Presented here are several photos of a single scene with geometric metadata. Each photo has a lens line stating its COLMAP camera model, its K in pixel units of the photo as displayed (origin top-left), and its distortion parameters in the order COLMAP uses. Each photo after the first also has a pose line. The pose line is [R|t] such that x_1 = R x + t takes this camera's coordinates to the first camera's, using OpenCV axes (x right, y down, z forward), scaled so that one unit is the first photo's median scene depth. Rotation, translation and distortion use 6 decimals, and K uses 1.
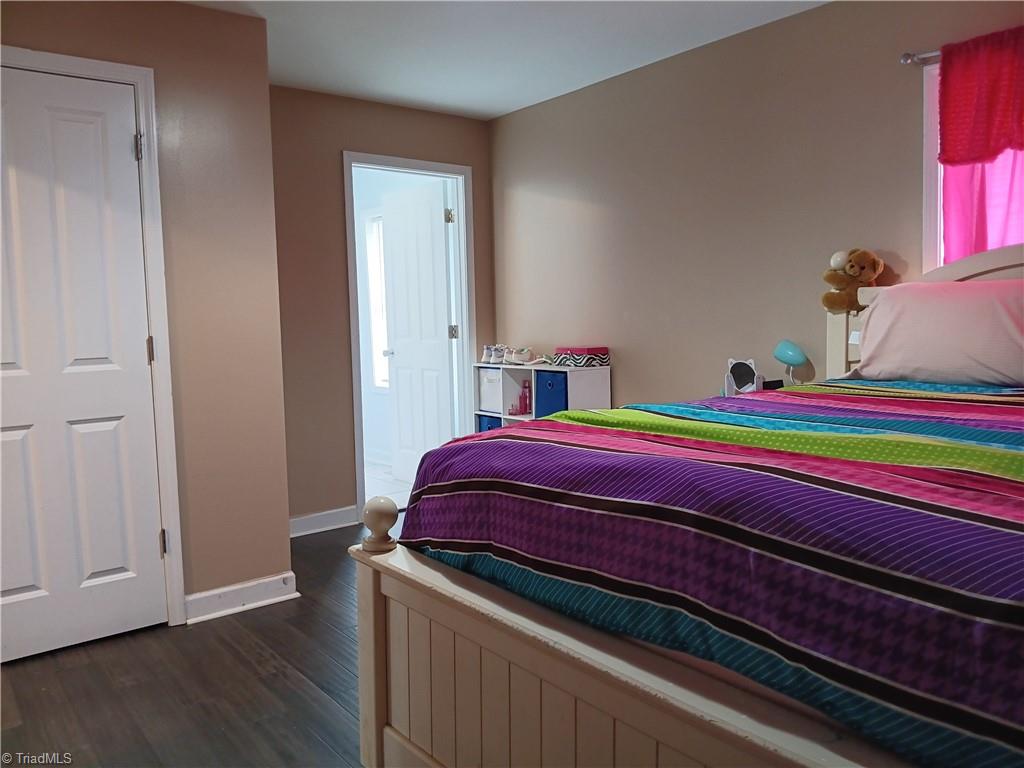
lens RADIAL K [[786.3, 0, 507.7], [0, 786.3, 384.6], [0, 0, 1]] dist [-0.010802, -0.005516]
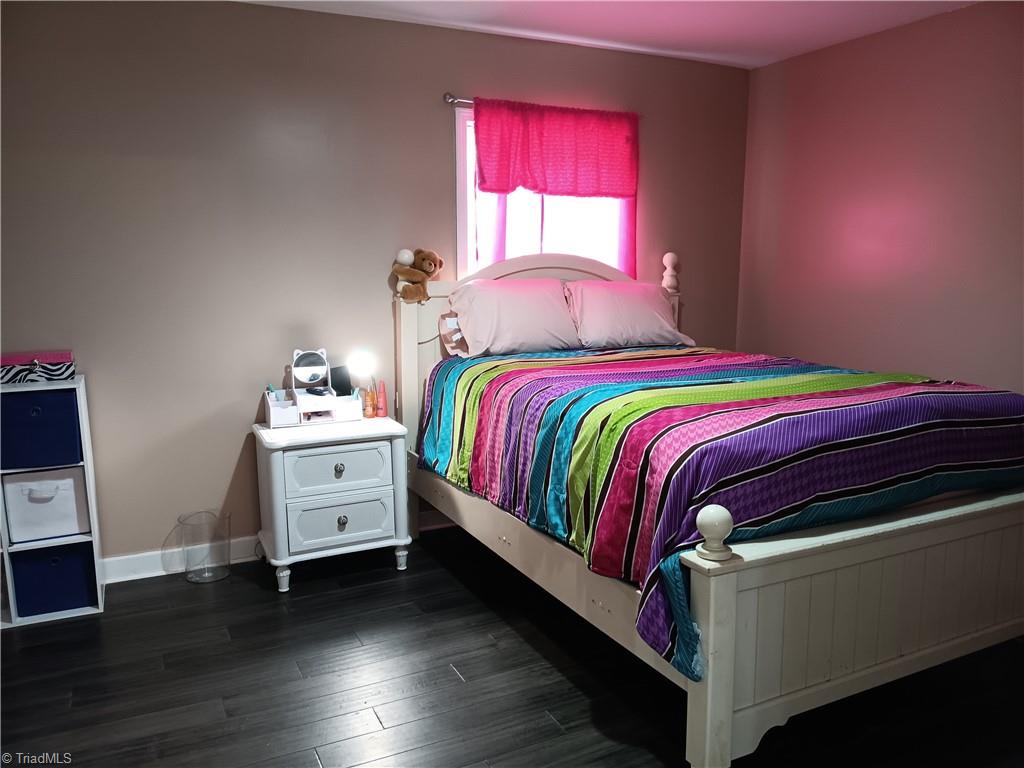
lens RADIAL K [[786.3, 0, 508.3], [0, 786.3, 383.9], [0, 0, 1]] dist [-0.010802, -0.005516]
pose [[0.198790, -0.120214, 0.972641, -0.789757], [0.083095, 0.990942, 0.105493, -0.092945], [-0.976513, 0.059850, 0.206978, 0.707636]]
